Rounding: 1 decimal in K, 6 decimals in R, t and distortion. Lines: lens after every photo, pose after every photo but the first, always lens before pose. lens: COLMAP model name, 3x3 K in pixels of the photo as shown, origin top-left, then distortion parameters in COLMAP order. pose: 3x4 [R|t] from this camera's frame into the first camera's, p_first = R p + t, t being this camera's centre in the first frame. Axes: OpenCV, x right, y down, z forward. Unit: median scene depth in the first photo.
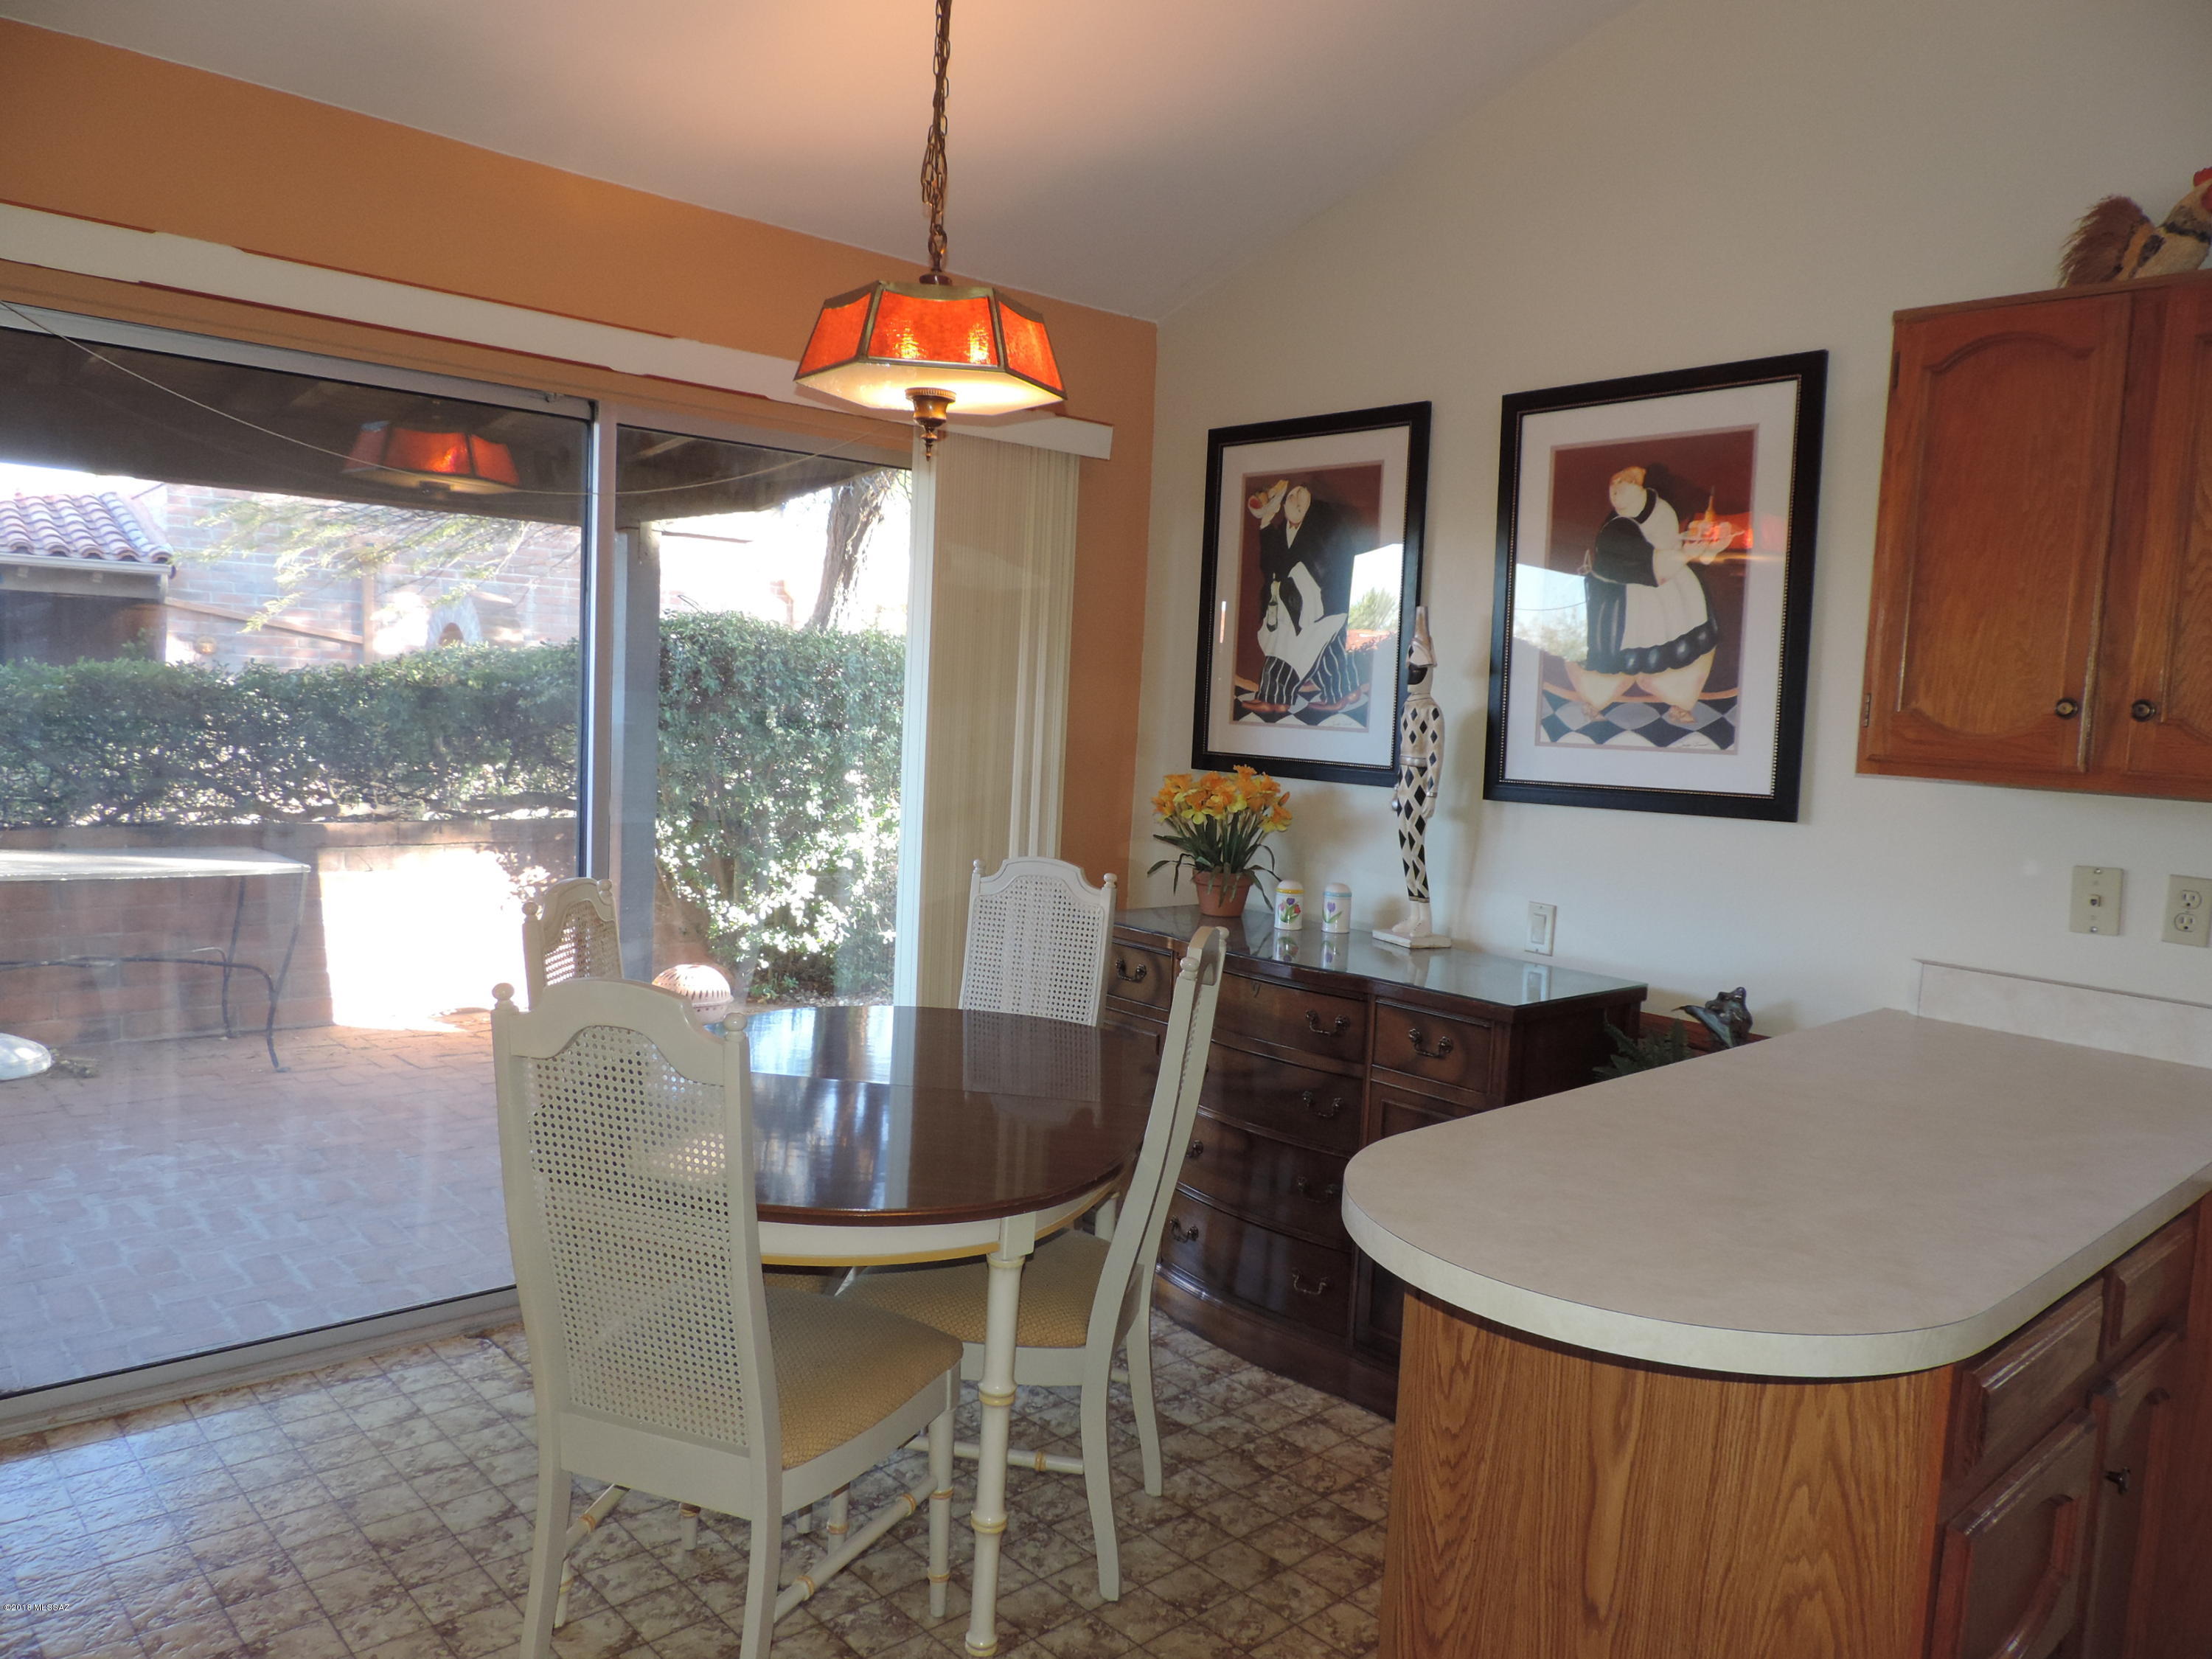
lens RADIAL K [[1561.8, 0, 1106.0], [0, 1561.8, 829.5], [0, 0, 1]] dist [-0.002809, 0.000806]
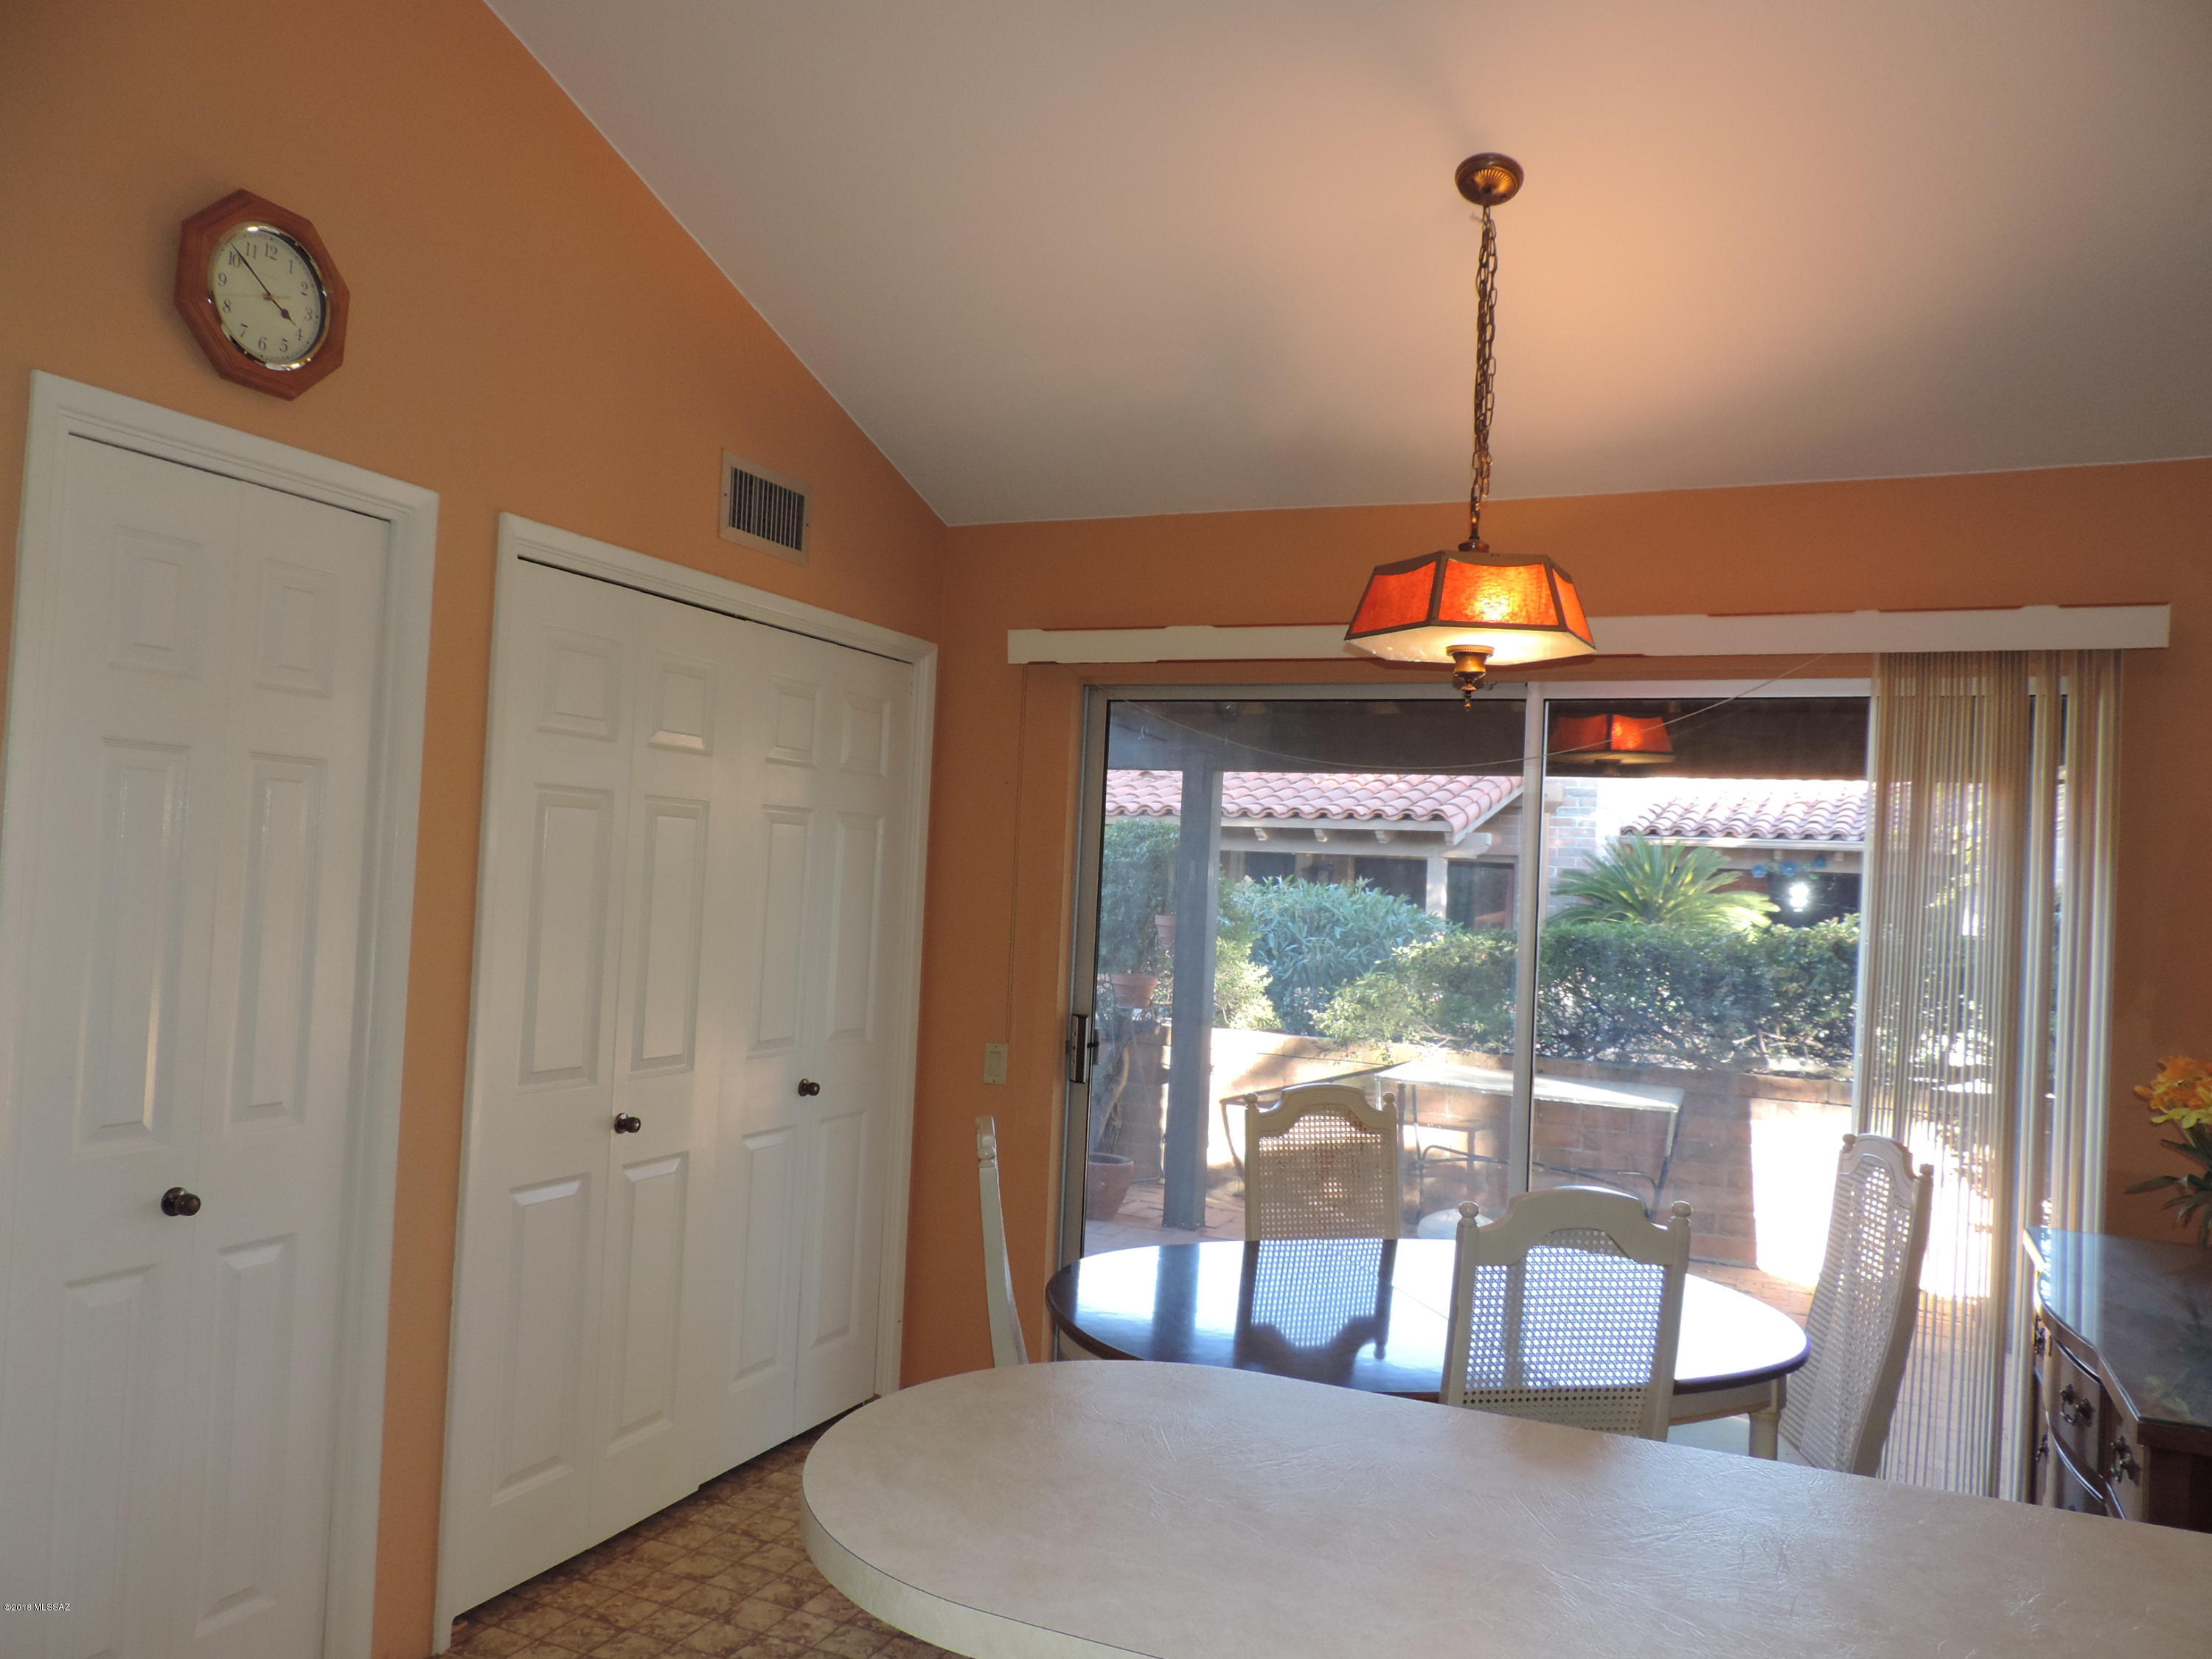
lens RADIAL K [[1561.8, 0, 1106.0], [0, 1561.8, 829.5], [0, 0, 1]] dist [-0.002809, 0.000806]
pose [[0.402717, -0.057678, -0.913506, 0.748696], [-0.105994, 0.988360, -0.109131, -0.015916], [0.909167, 0.140775, 0.391916, 0.369886]]
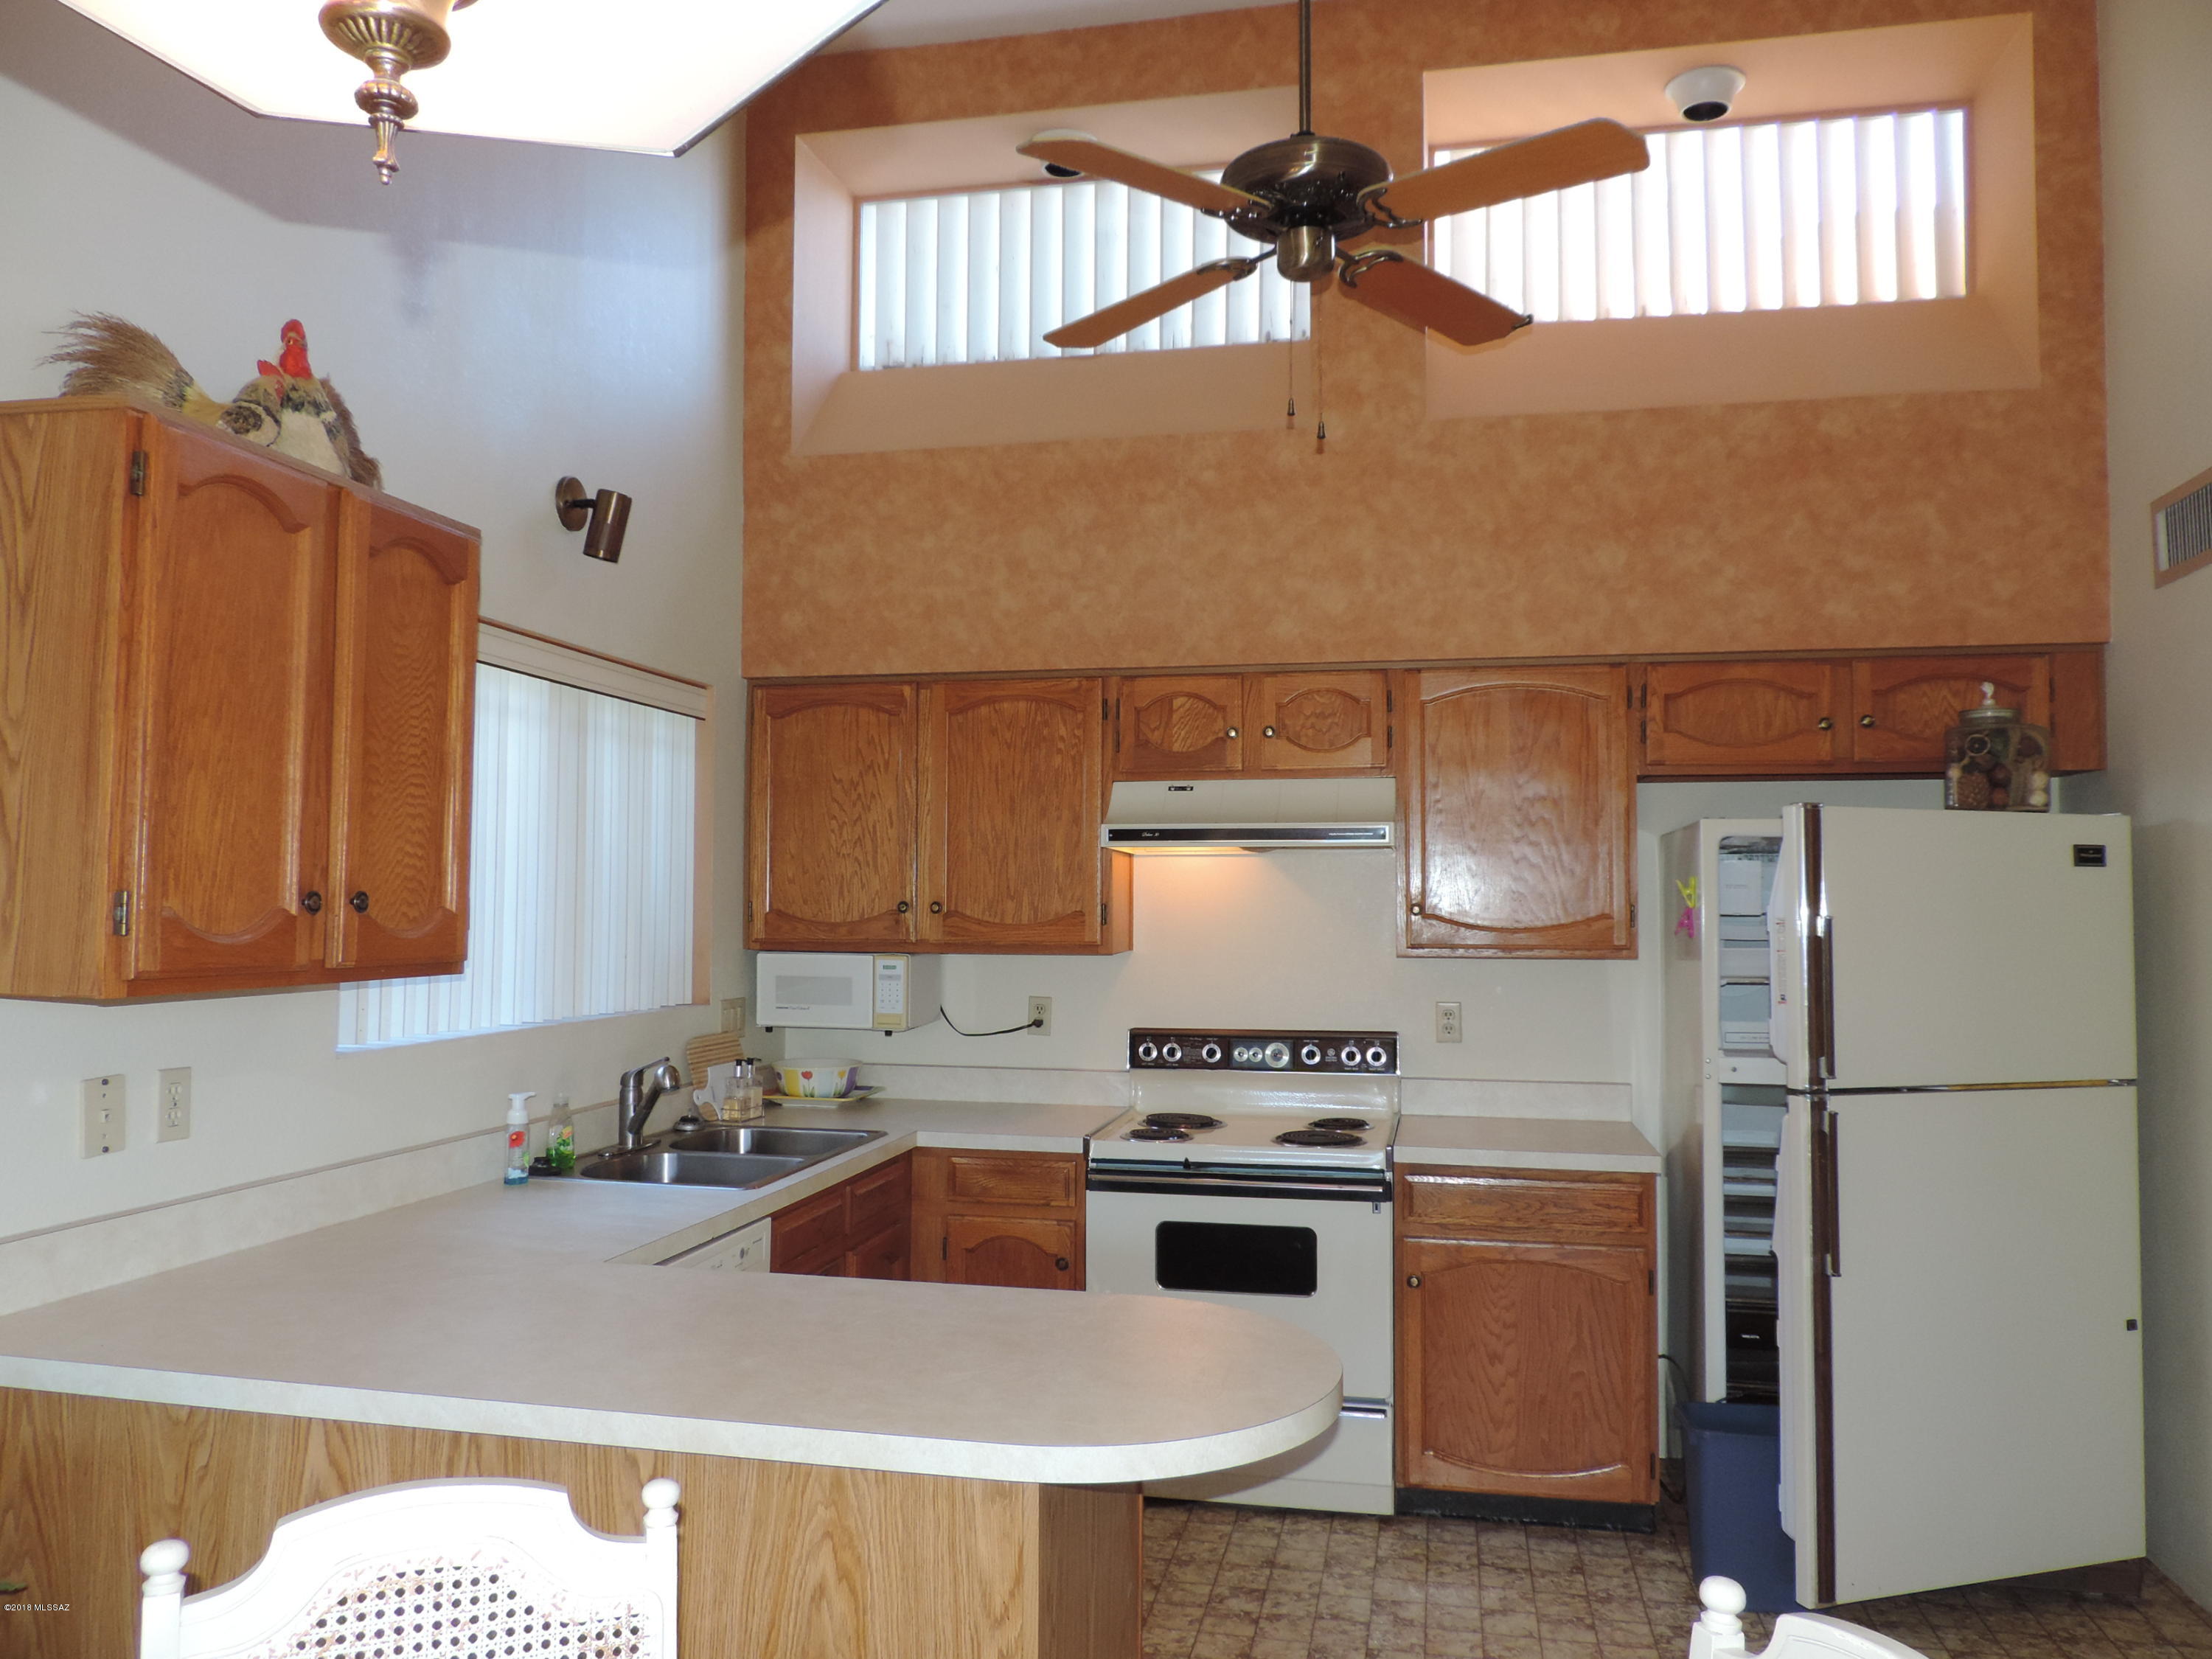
lens RADIAL K [[1561.8, 0, 1106.0], [0, 1561.8, 829.5], [0, 0, 1]] dist [-0.002809, 0.000806]
pose [[-0.577894, -0.012931, 0.816009, -0.445175], [0.034647, 0.998584, 0.040361, -0.133105], [-0.815376, 0.051596, -0.576628, 1.054583]]
